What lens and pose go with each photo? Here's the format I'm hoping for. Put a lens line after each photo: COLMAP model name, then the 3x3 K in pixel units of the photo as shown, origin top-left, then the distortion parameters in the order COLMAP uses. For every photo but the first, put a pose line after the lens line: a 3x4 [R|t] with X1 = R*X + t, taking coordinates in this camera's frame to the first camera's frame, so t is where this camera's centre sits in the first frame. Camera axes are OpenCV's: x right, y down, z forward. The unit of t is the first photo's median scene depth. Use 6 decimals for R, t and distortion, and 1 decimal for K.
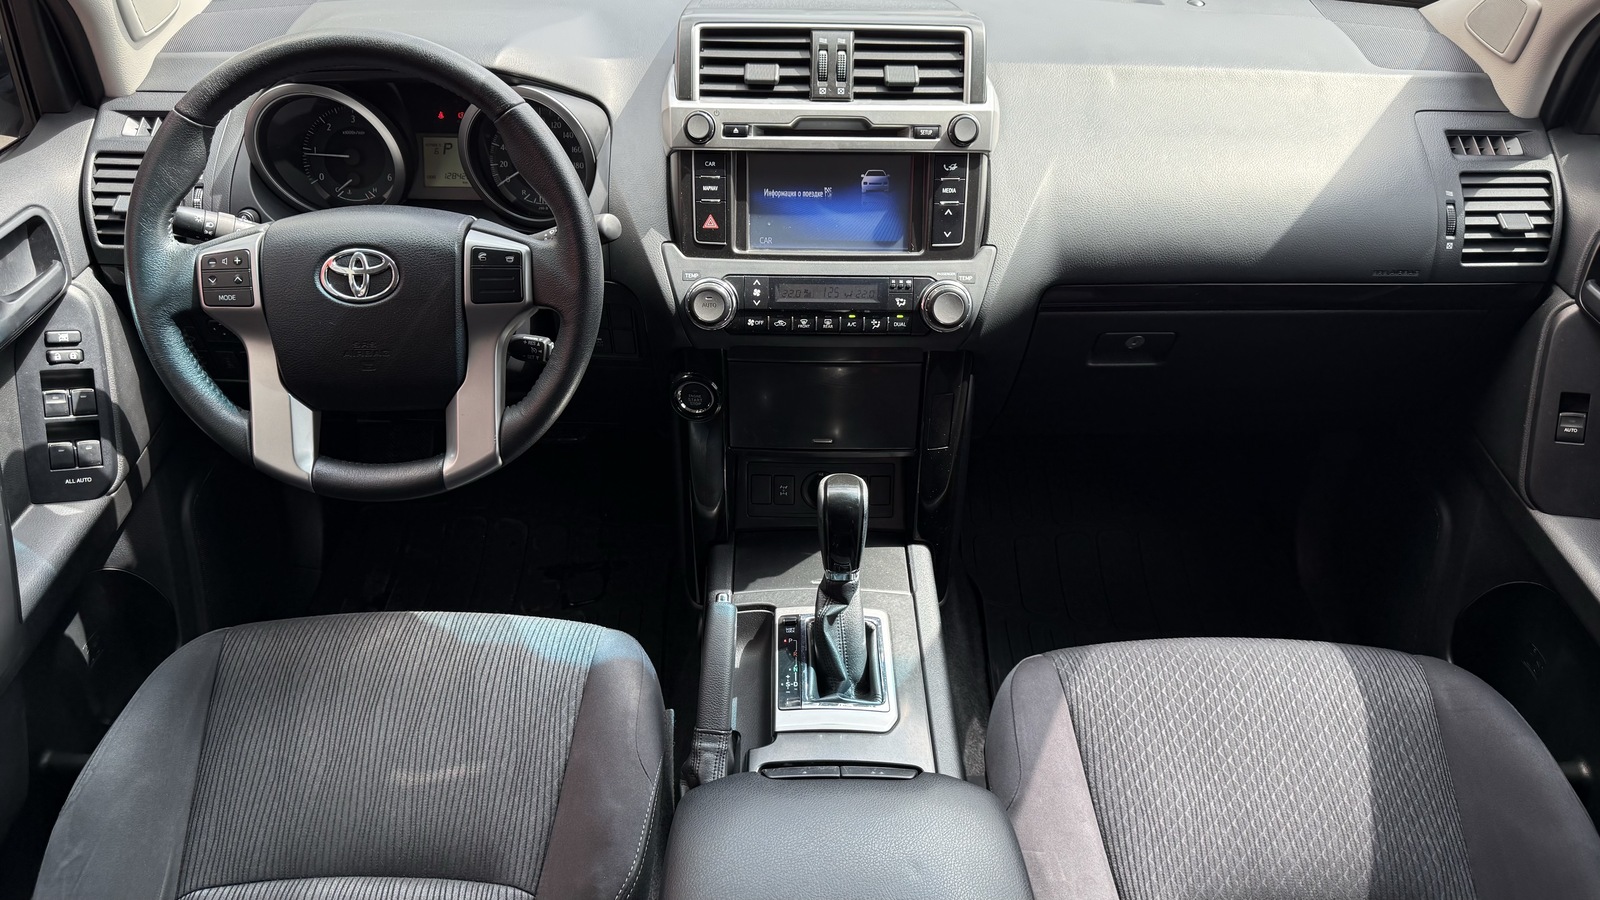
lens RADIAL K [[1142.6, 0, 799.4], [0, 1142.6, 444.0], [0, 0, 1]] dist [0.003600, -0.007165]
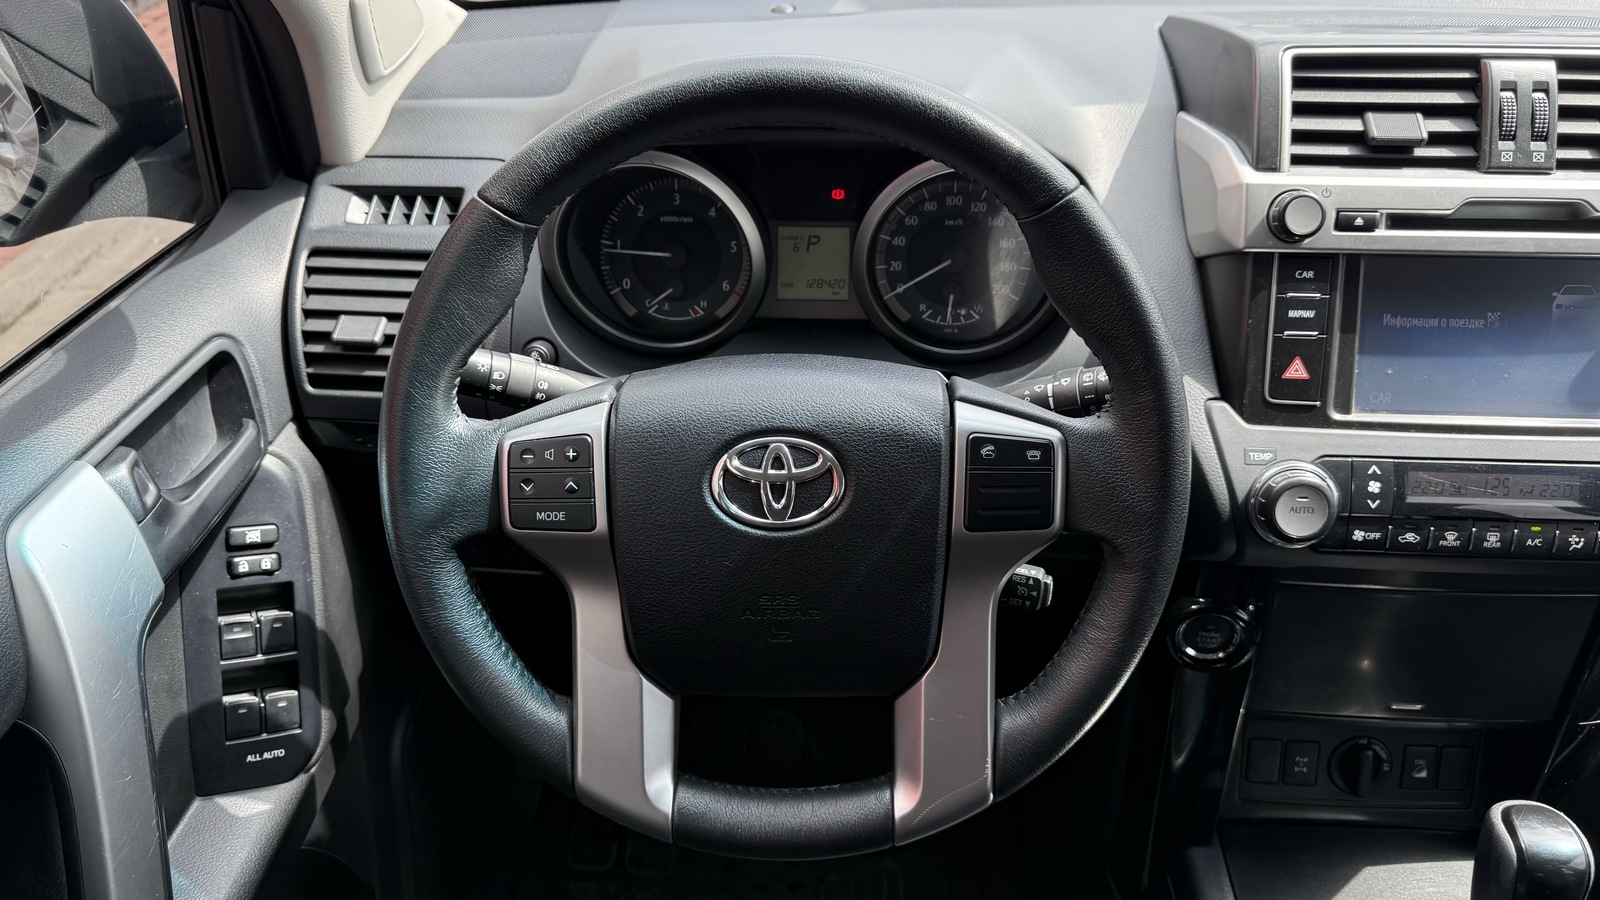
lens RADIAL K [[1145.4, 0, 799.7], [0, 1145.4, 418.9], [0, 0, 1]] dist [0.062844, -0.125181]
pose [[0.997417, 0.011438, -0.070907, -0.298260], [-0.014971, 0.998663, -0.049487, -0.135149], [0.070246, 0.050421, 0.996255, 0.378563]]
